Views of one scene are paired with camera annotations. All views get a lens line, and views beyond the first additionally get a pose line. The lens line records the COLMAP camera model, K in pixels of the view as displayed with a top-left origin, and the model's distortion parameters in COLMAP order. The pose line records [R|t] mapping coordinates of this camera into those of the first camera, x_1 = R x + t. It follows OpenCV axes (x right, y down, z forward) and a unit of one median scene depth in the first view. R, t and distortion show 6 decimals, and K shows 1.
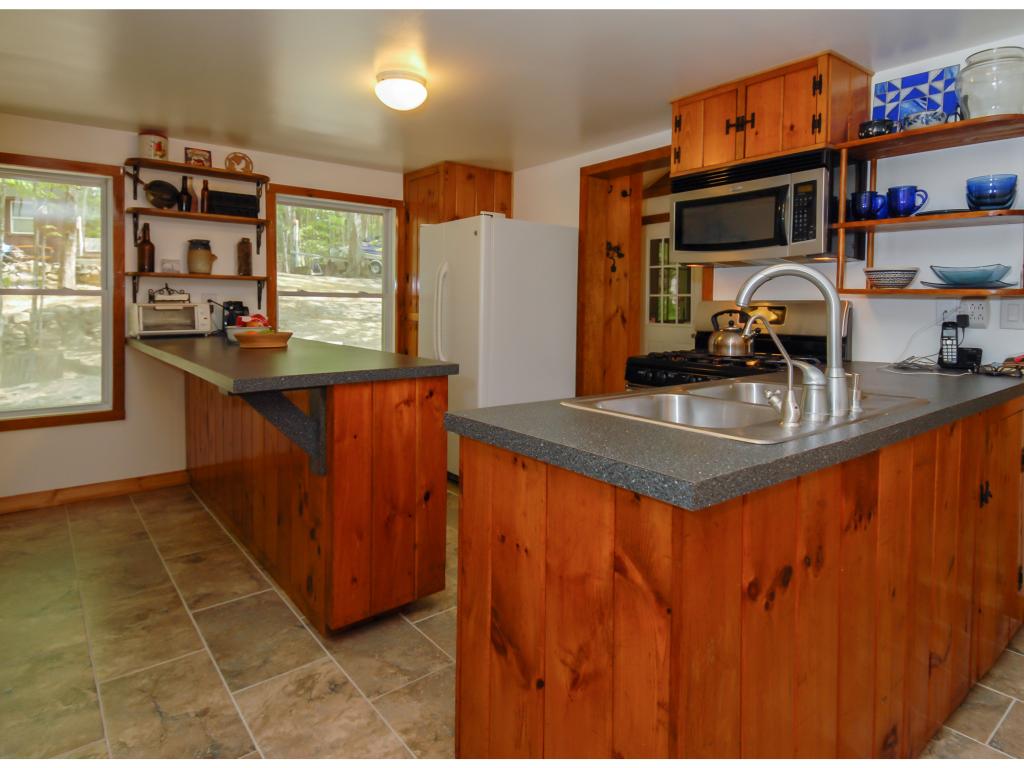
lens RADIAL K [[540.7, 0, 556.8], [0, 540.7, 384.0], [0, 0, 1]] dist [-0.000352, -0.000318]
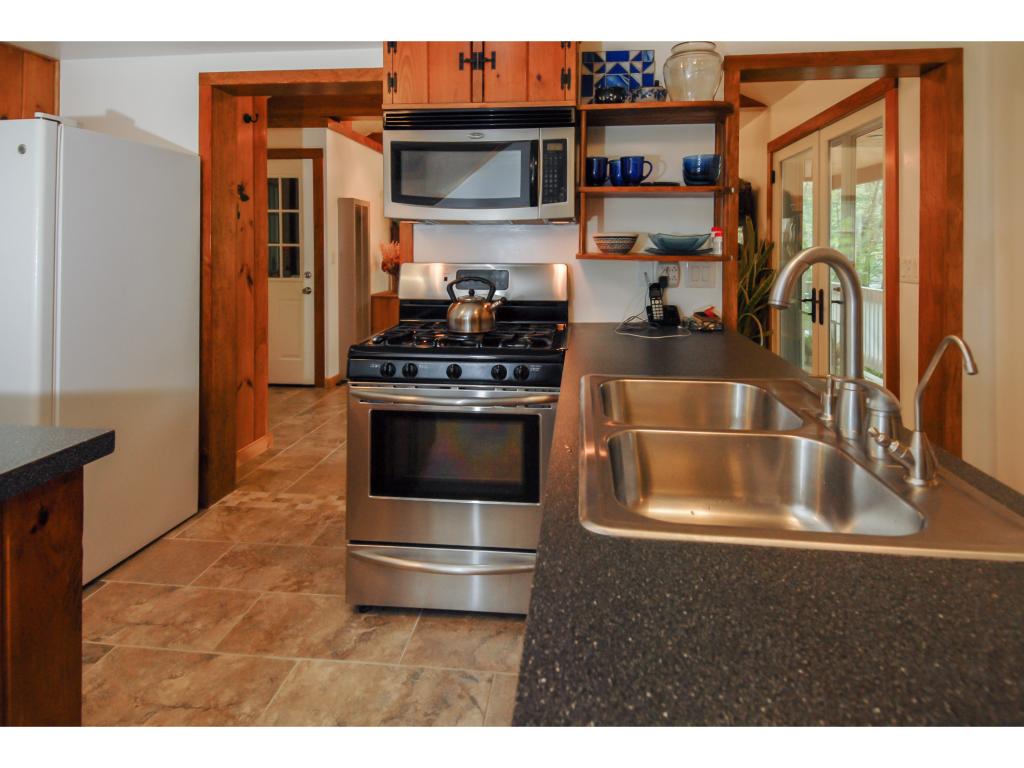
lens RADIAL K [[539.5, 0, 514.4], [0, 539.5, 292.7], [0, 0, 1]] dist [0.015847, -0.000290]
pose [[0.748910, -0.062699, 0.659698, -0.194995], [0.099443, 0.994874, -0.018337, -0.098846], [-0.655167, 0.079335, 0.751307, 0.352475]]
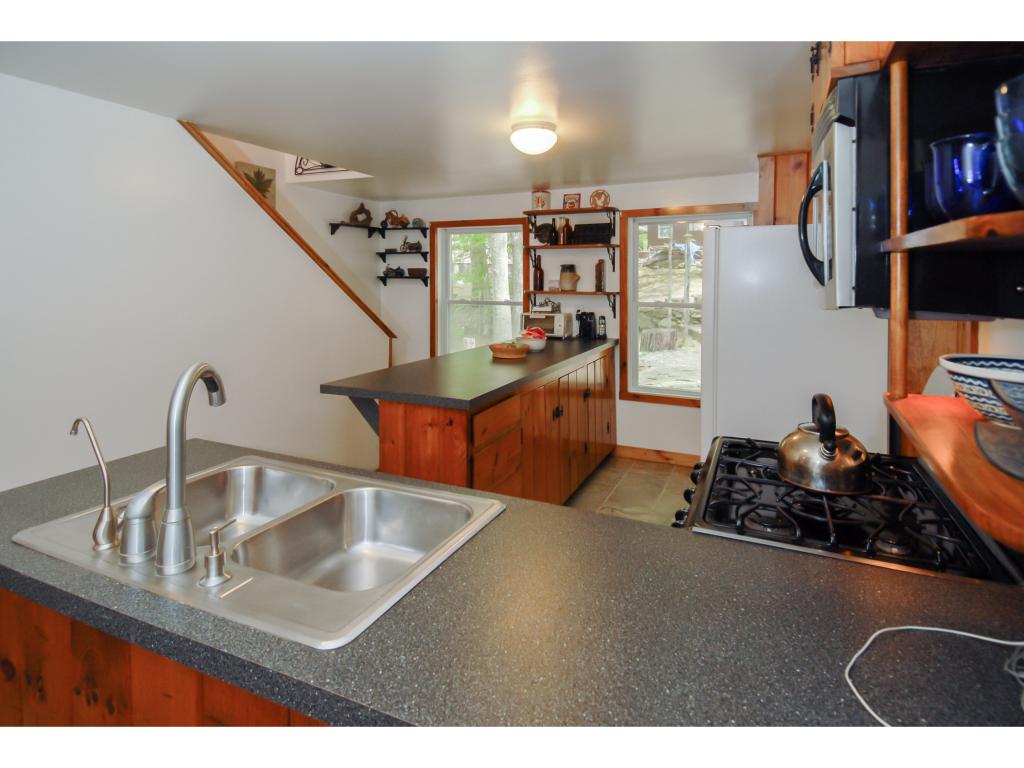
lens RADIAL K [[540.7, 0, 556.8], [0, 540.7, 384.0], [0, 0, 1]] dist [-0.000352, -0.000318]
pose [[0.429954, 0.169861, -0.886728, 0.723059], [-0.140047, 0.982802, 0.120359, -0.193915], [0.891923, 0.072434, 0.446348, 0.589431]]
